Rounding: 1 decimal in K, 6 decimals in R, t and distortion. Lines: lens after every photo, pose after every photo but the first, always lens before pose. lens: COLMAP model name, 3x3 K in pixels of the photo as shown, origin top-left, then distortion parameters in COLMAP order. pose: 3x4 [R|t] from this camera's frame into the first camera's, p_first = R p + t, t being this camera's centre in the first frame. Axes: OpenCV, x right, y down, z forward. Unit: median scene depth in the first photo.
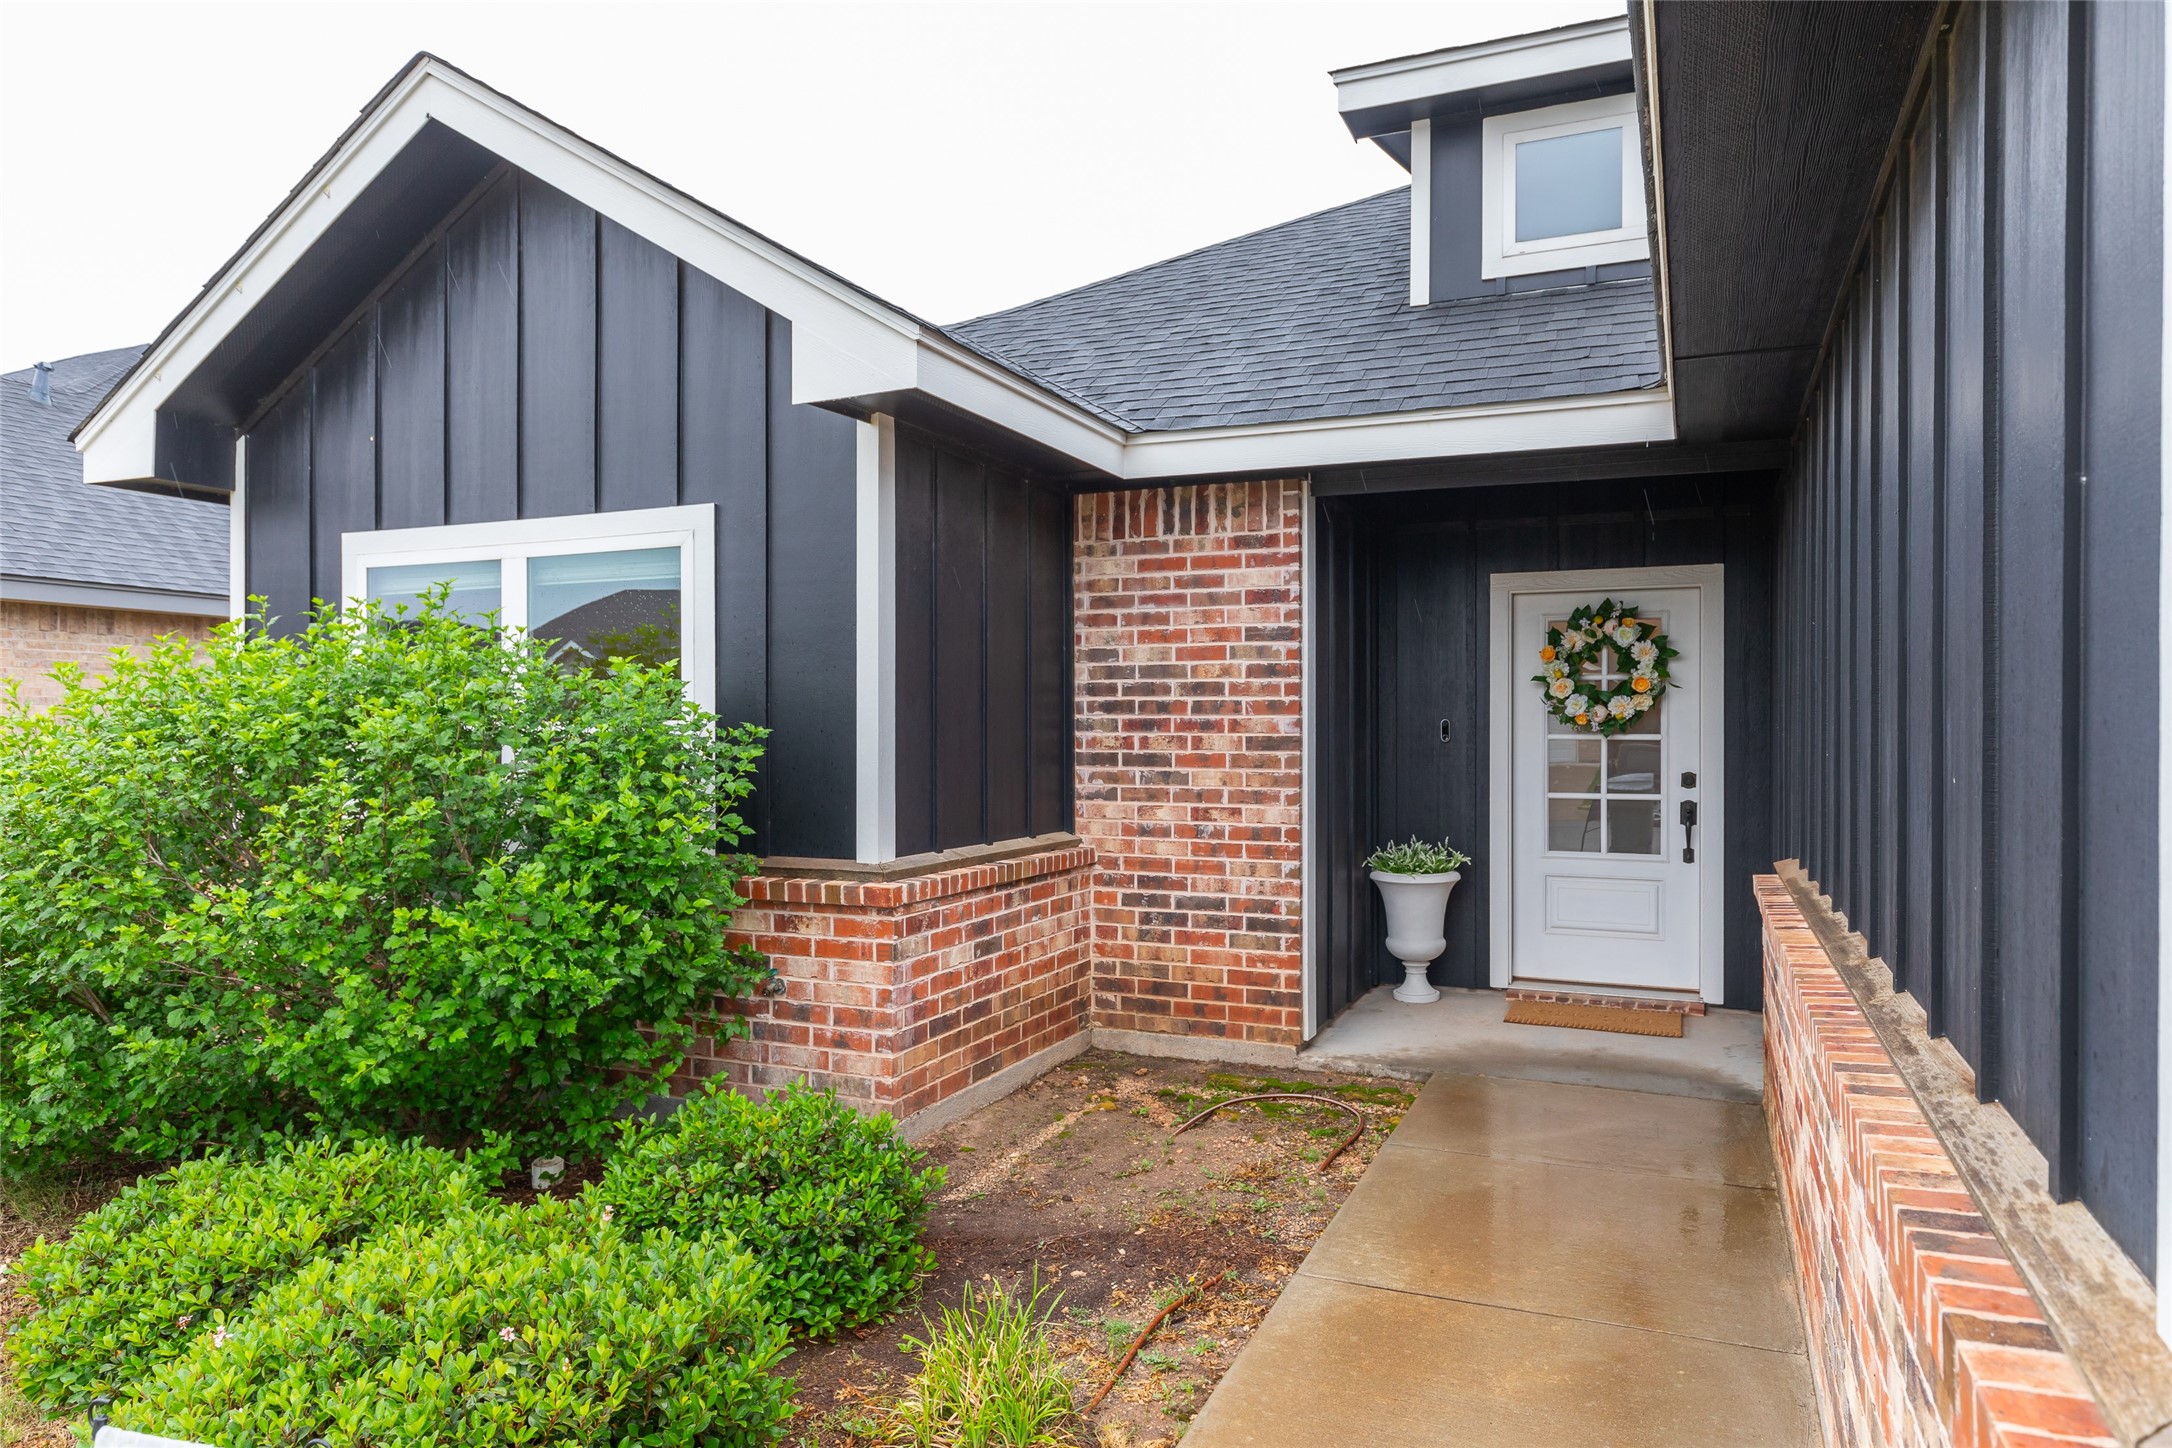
lens RADIAL K [[1393.0, 0, 1066.3], [0, 1393.0, 727.9], [0, 0, 1]] dist [0.000357, 0.000740]
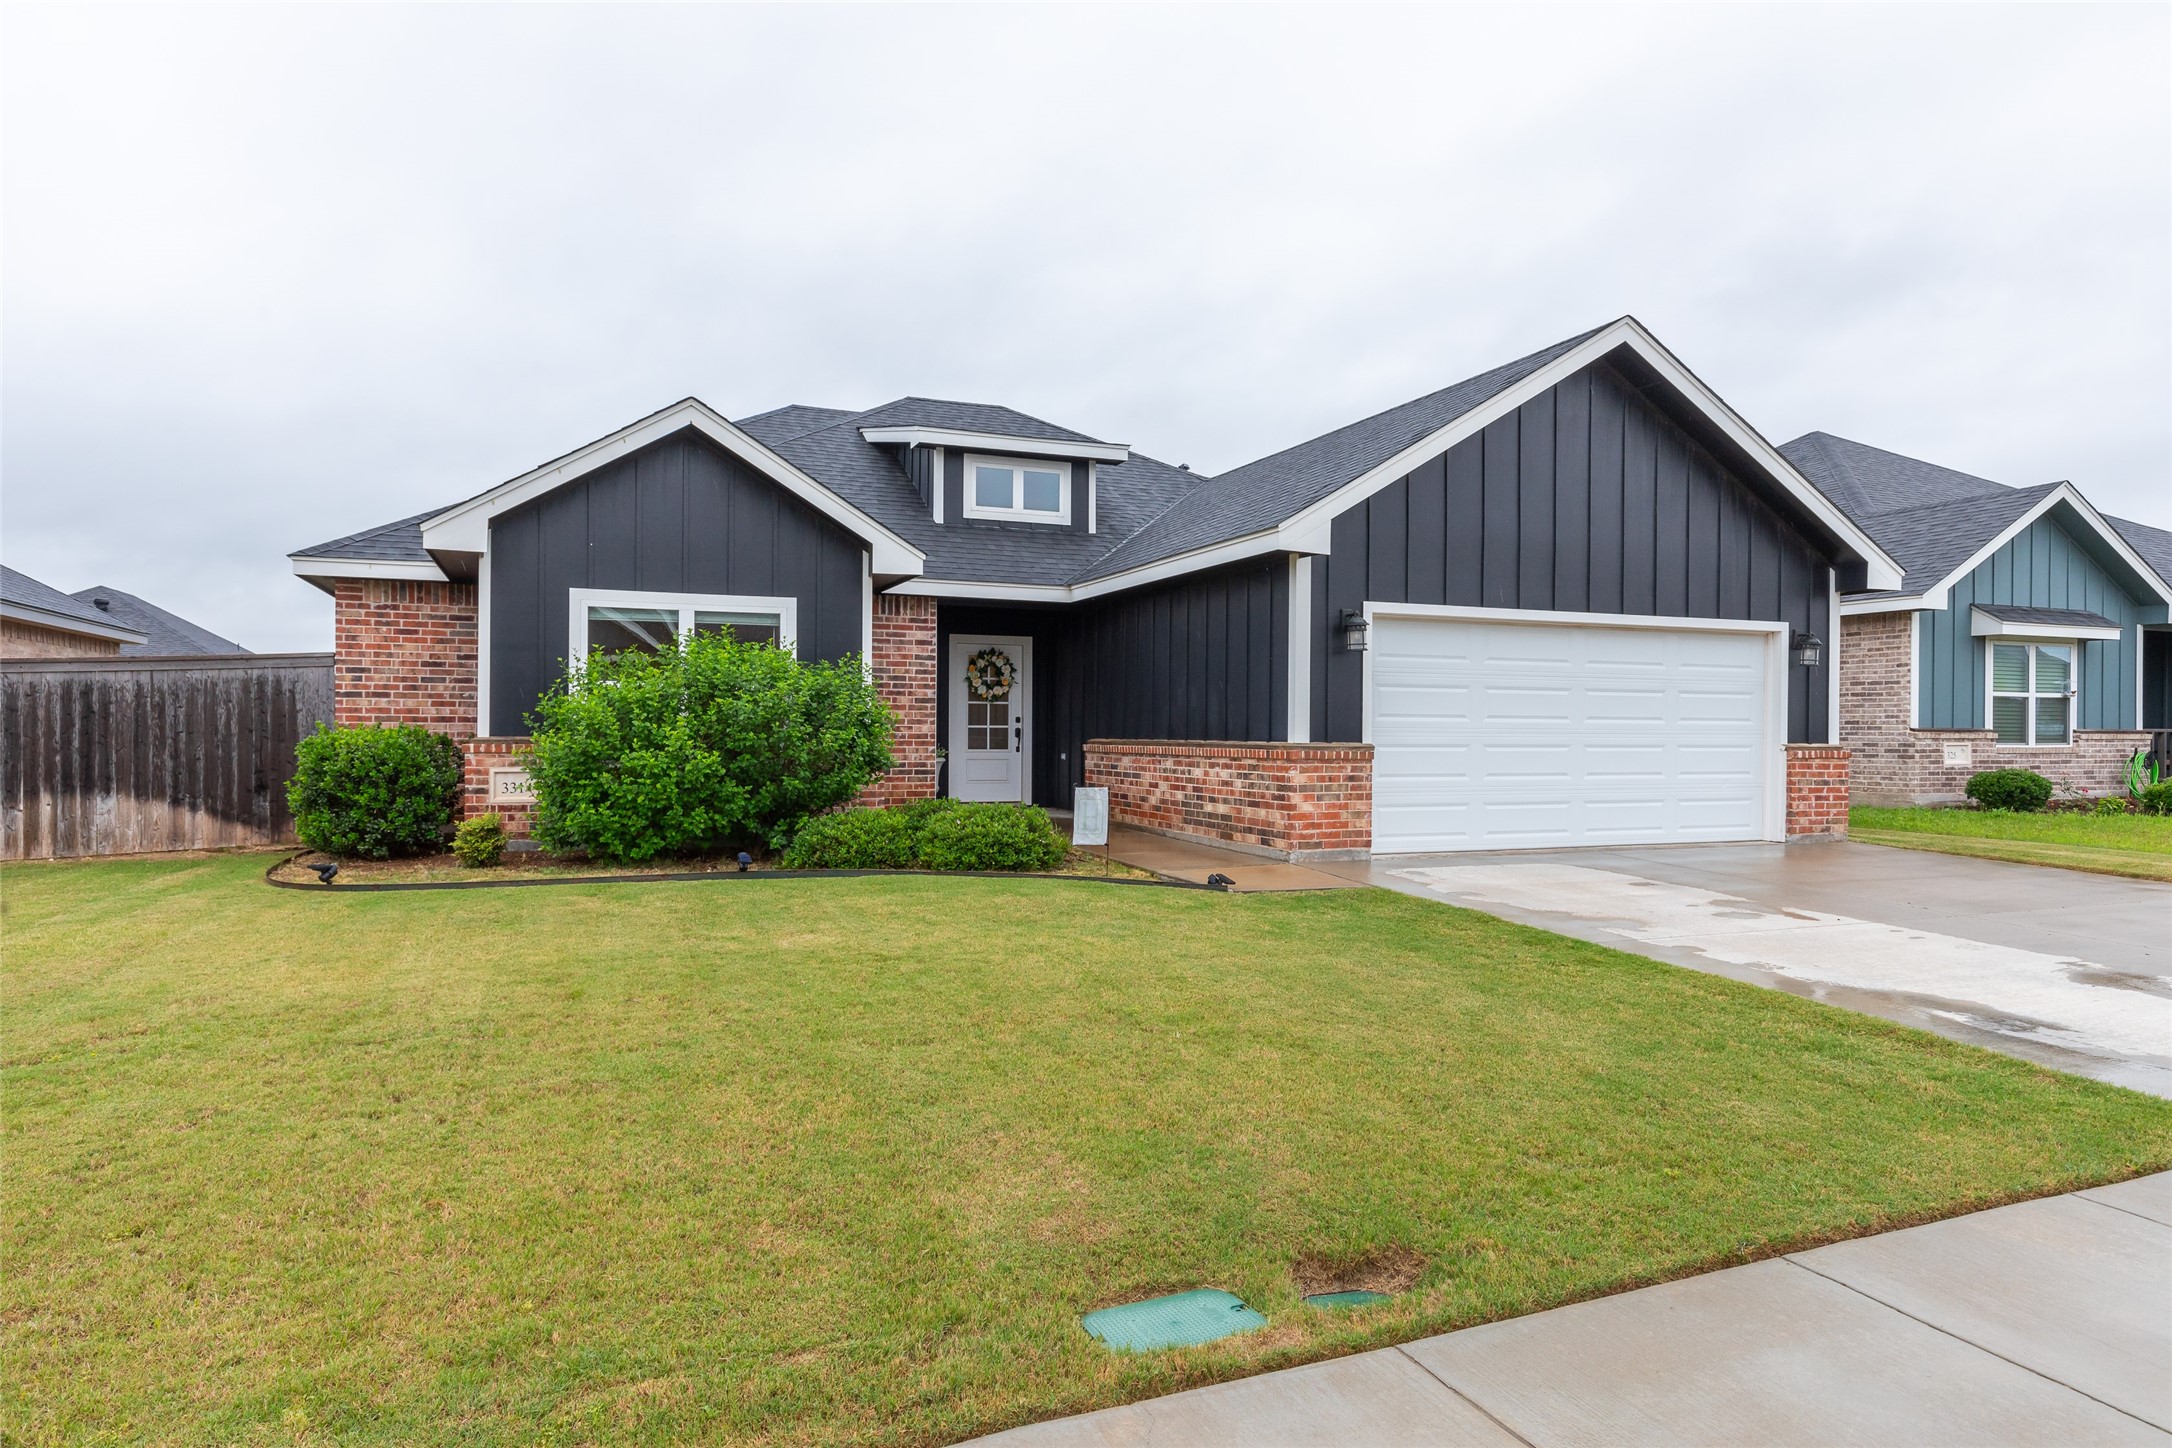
lens RADIAL K [[1297.3, 0, 1089.2], [0, 1297.3, 729.9], [0, 0, 1]] dist [0.000582, -0.000033]
pose [[0.696794, 0.004152, 0.717259, -1.319839], [-0.005388, 0.999985, -0.000554, 0.063320], [-0.717251, -0.003478, 0.696807, -0.852276]]
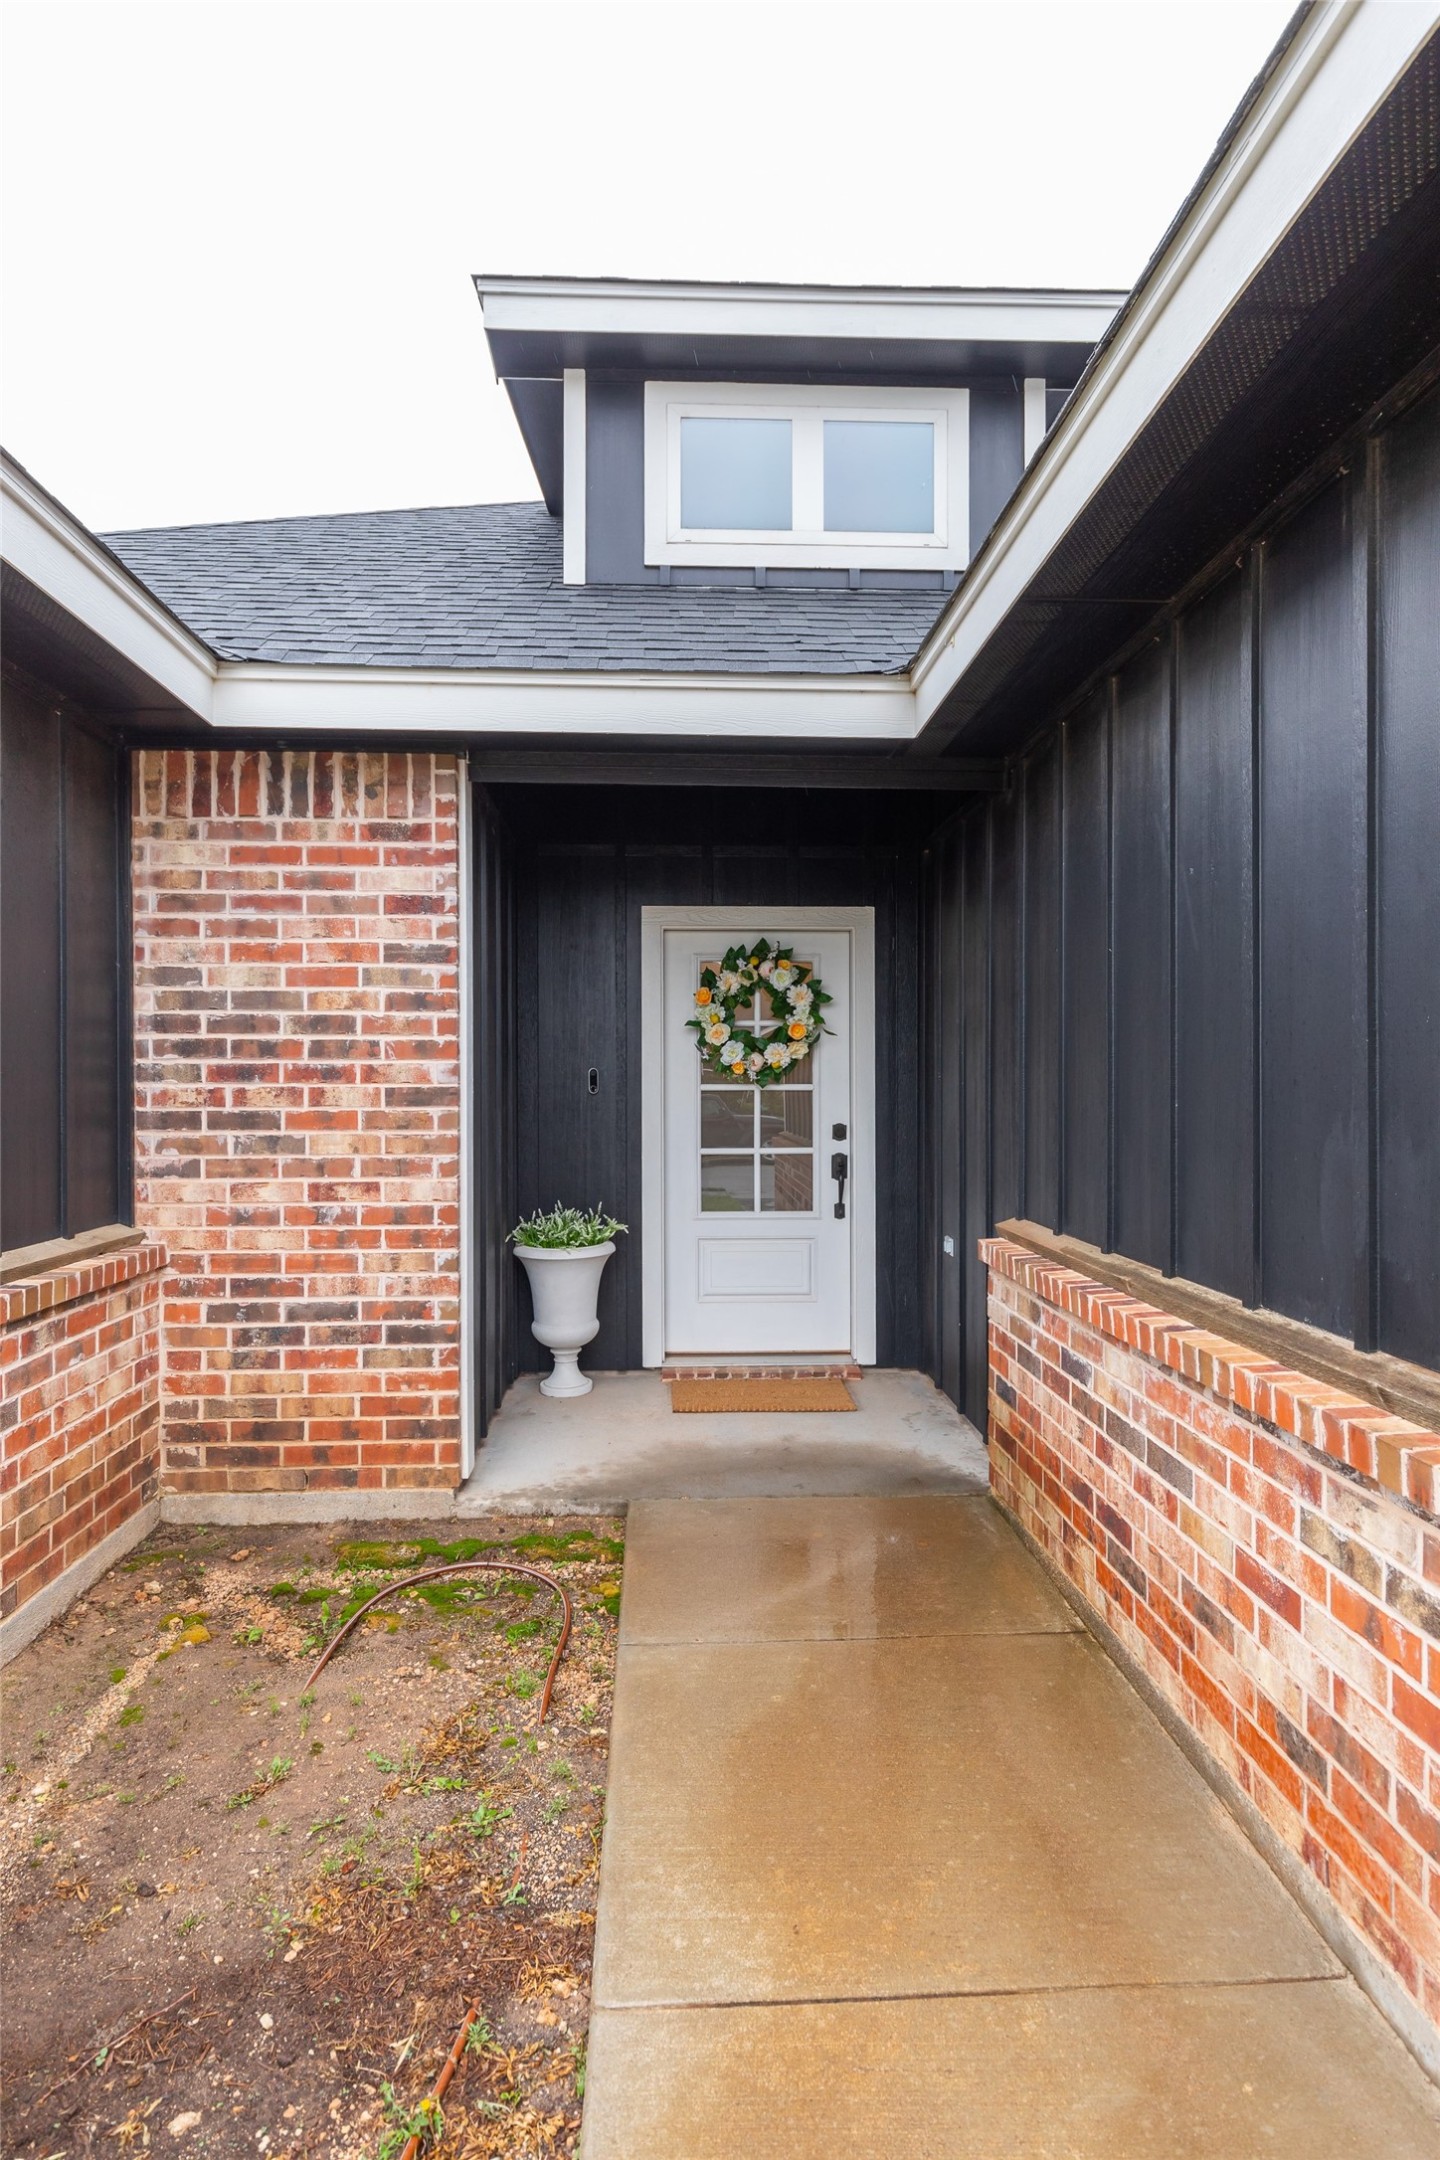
lens RADIAL K [[1236.3, 0, 708.3], [0, 1236.3, 1080.1], [0, 0, 1]] dist [0.004511, -0.000789]
pose [[0.895000, -0.001520, 0.446064, -0.014056], [0.002488, 0.999996, -0.001584, 0.003374], [-0.446060, 0.002527, 0.895000, 0.315044]]
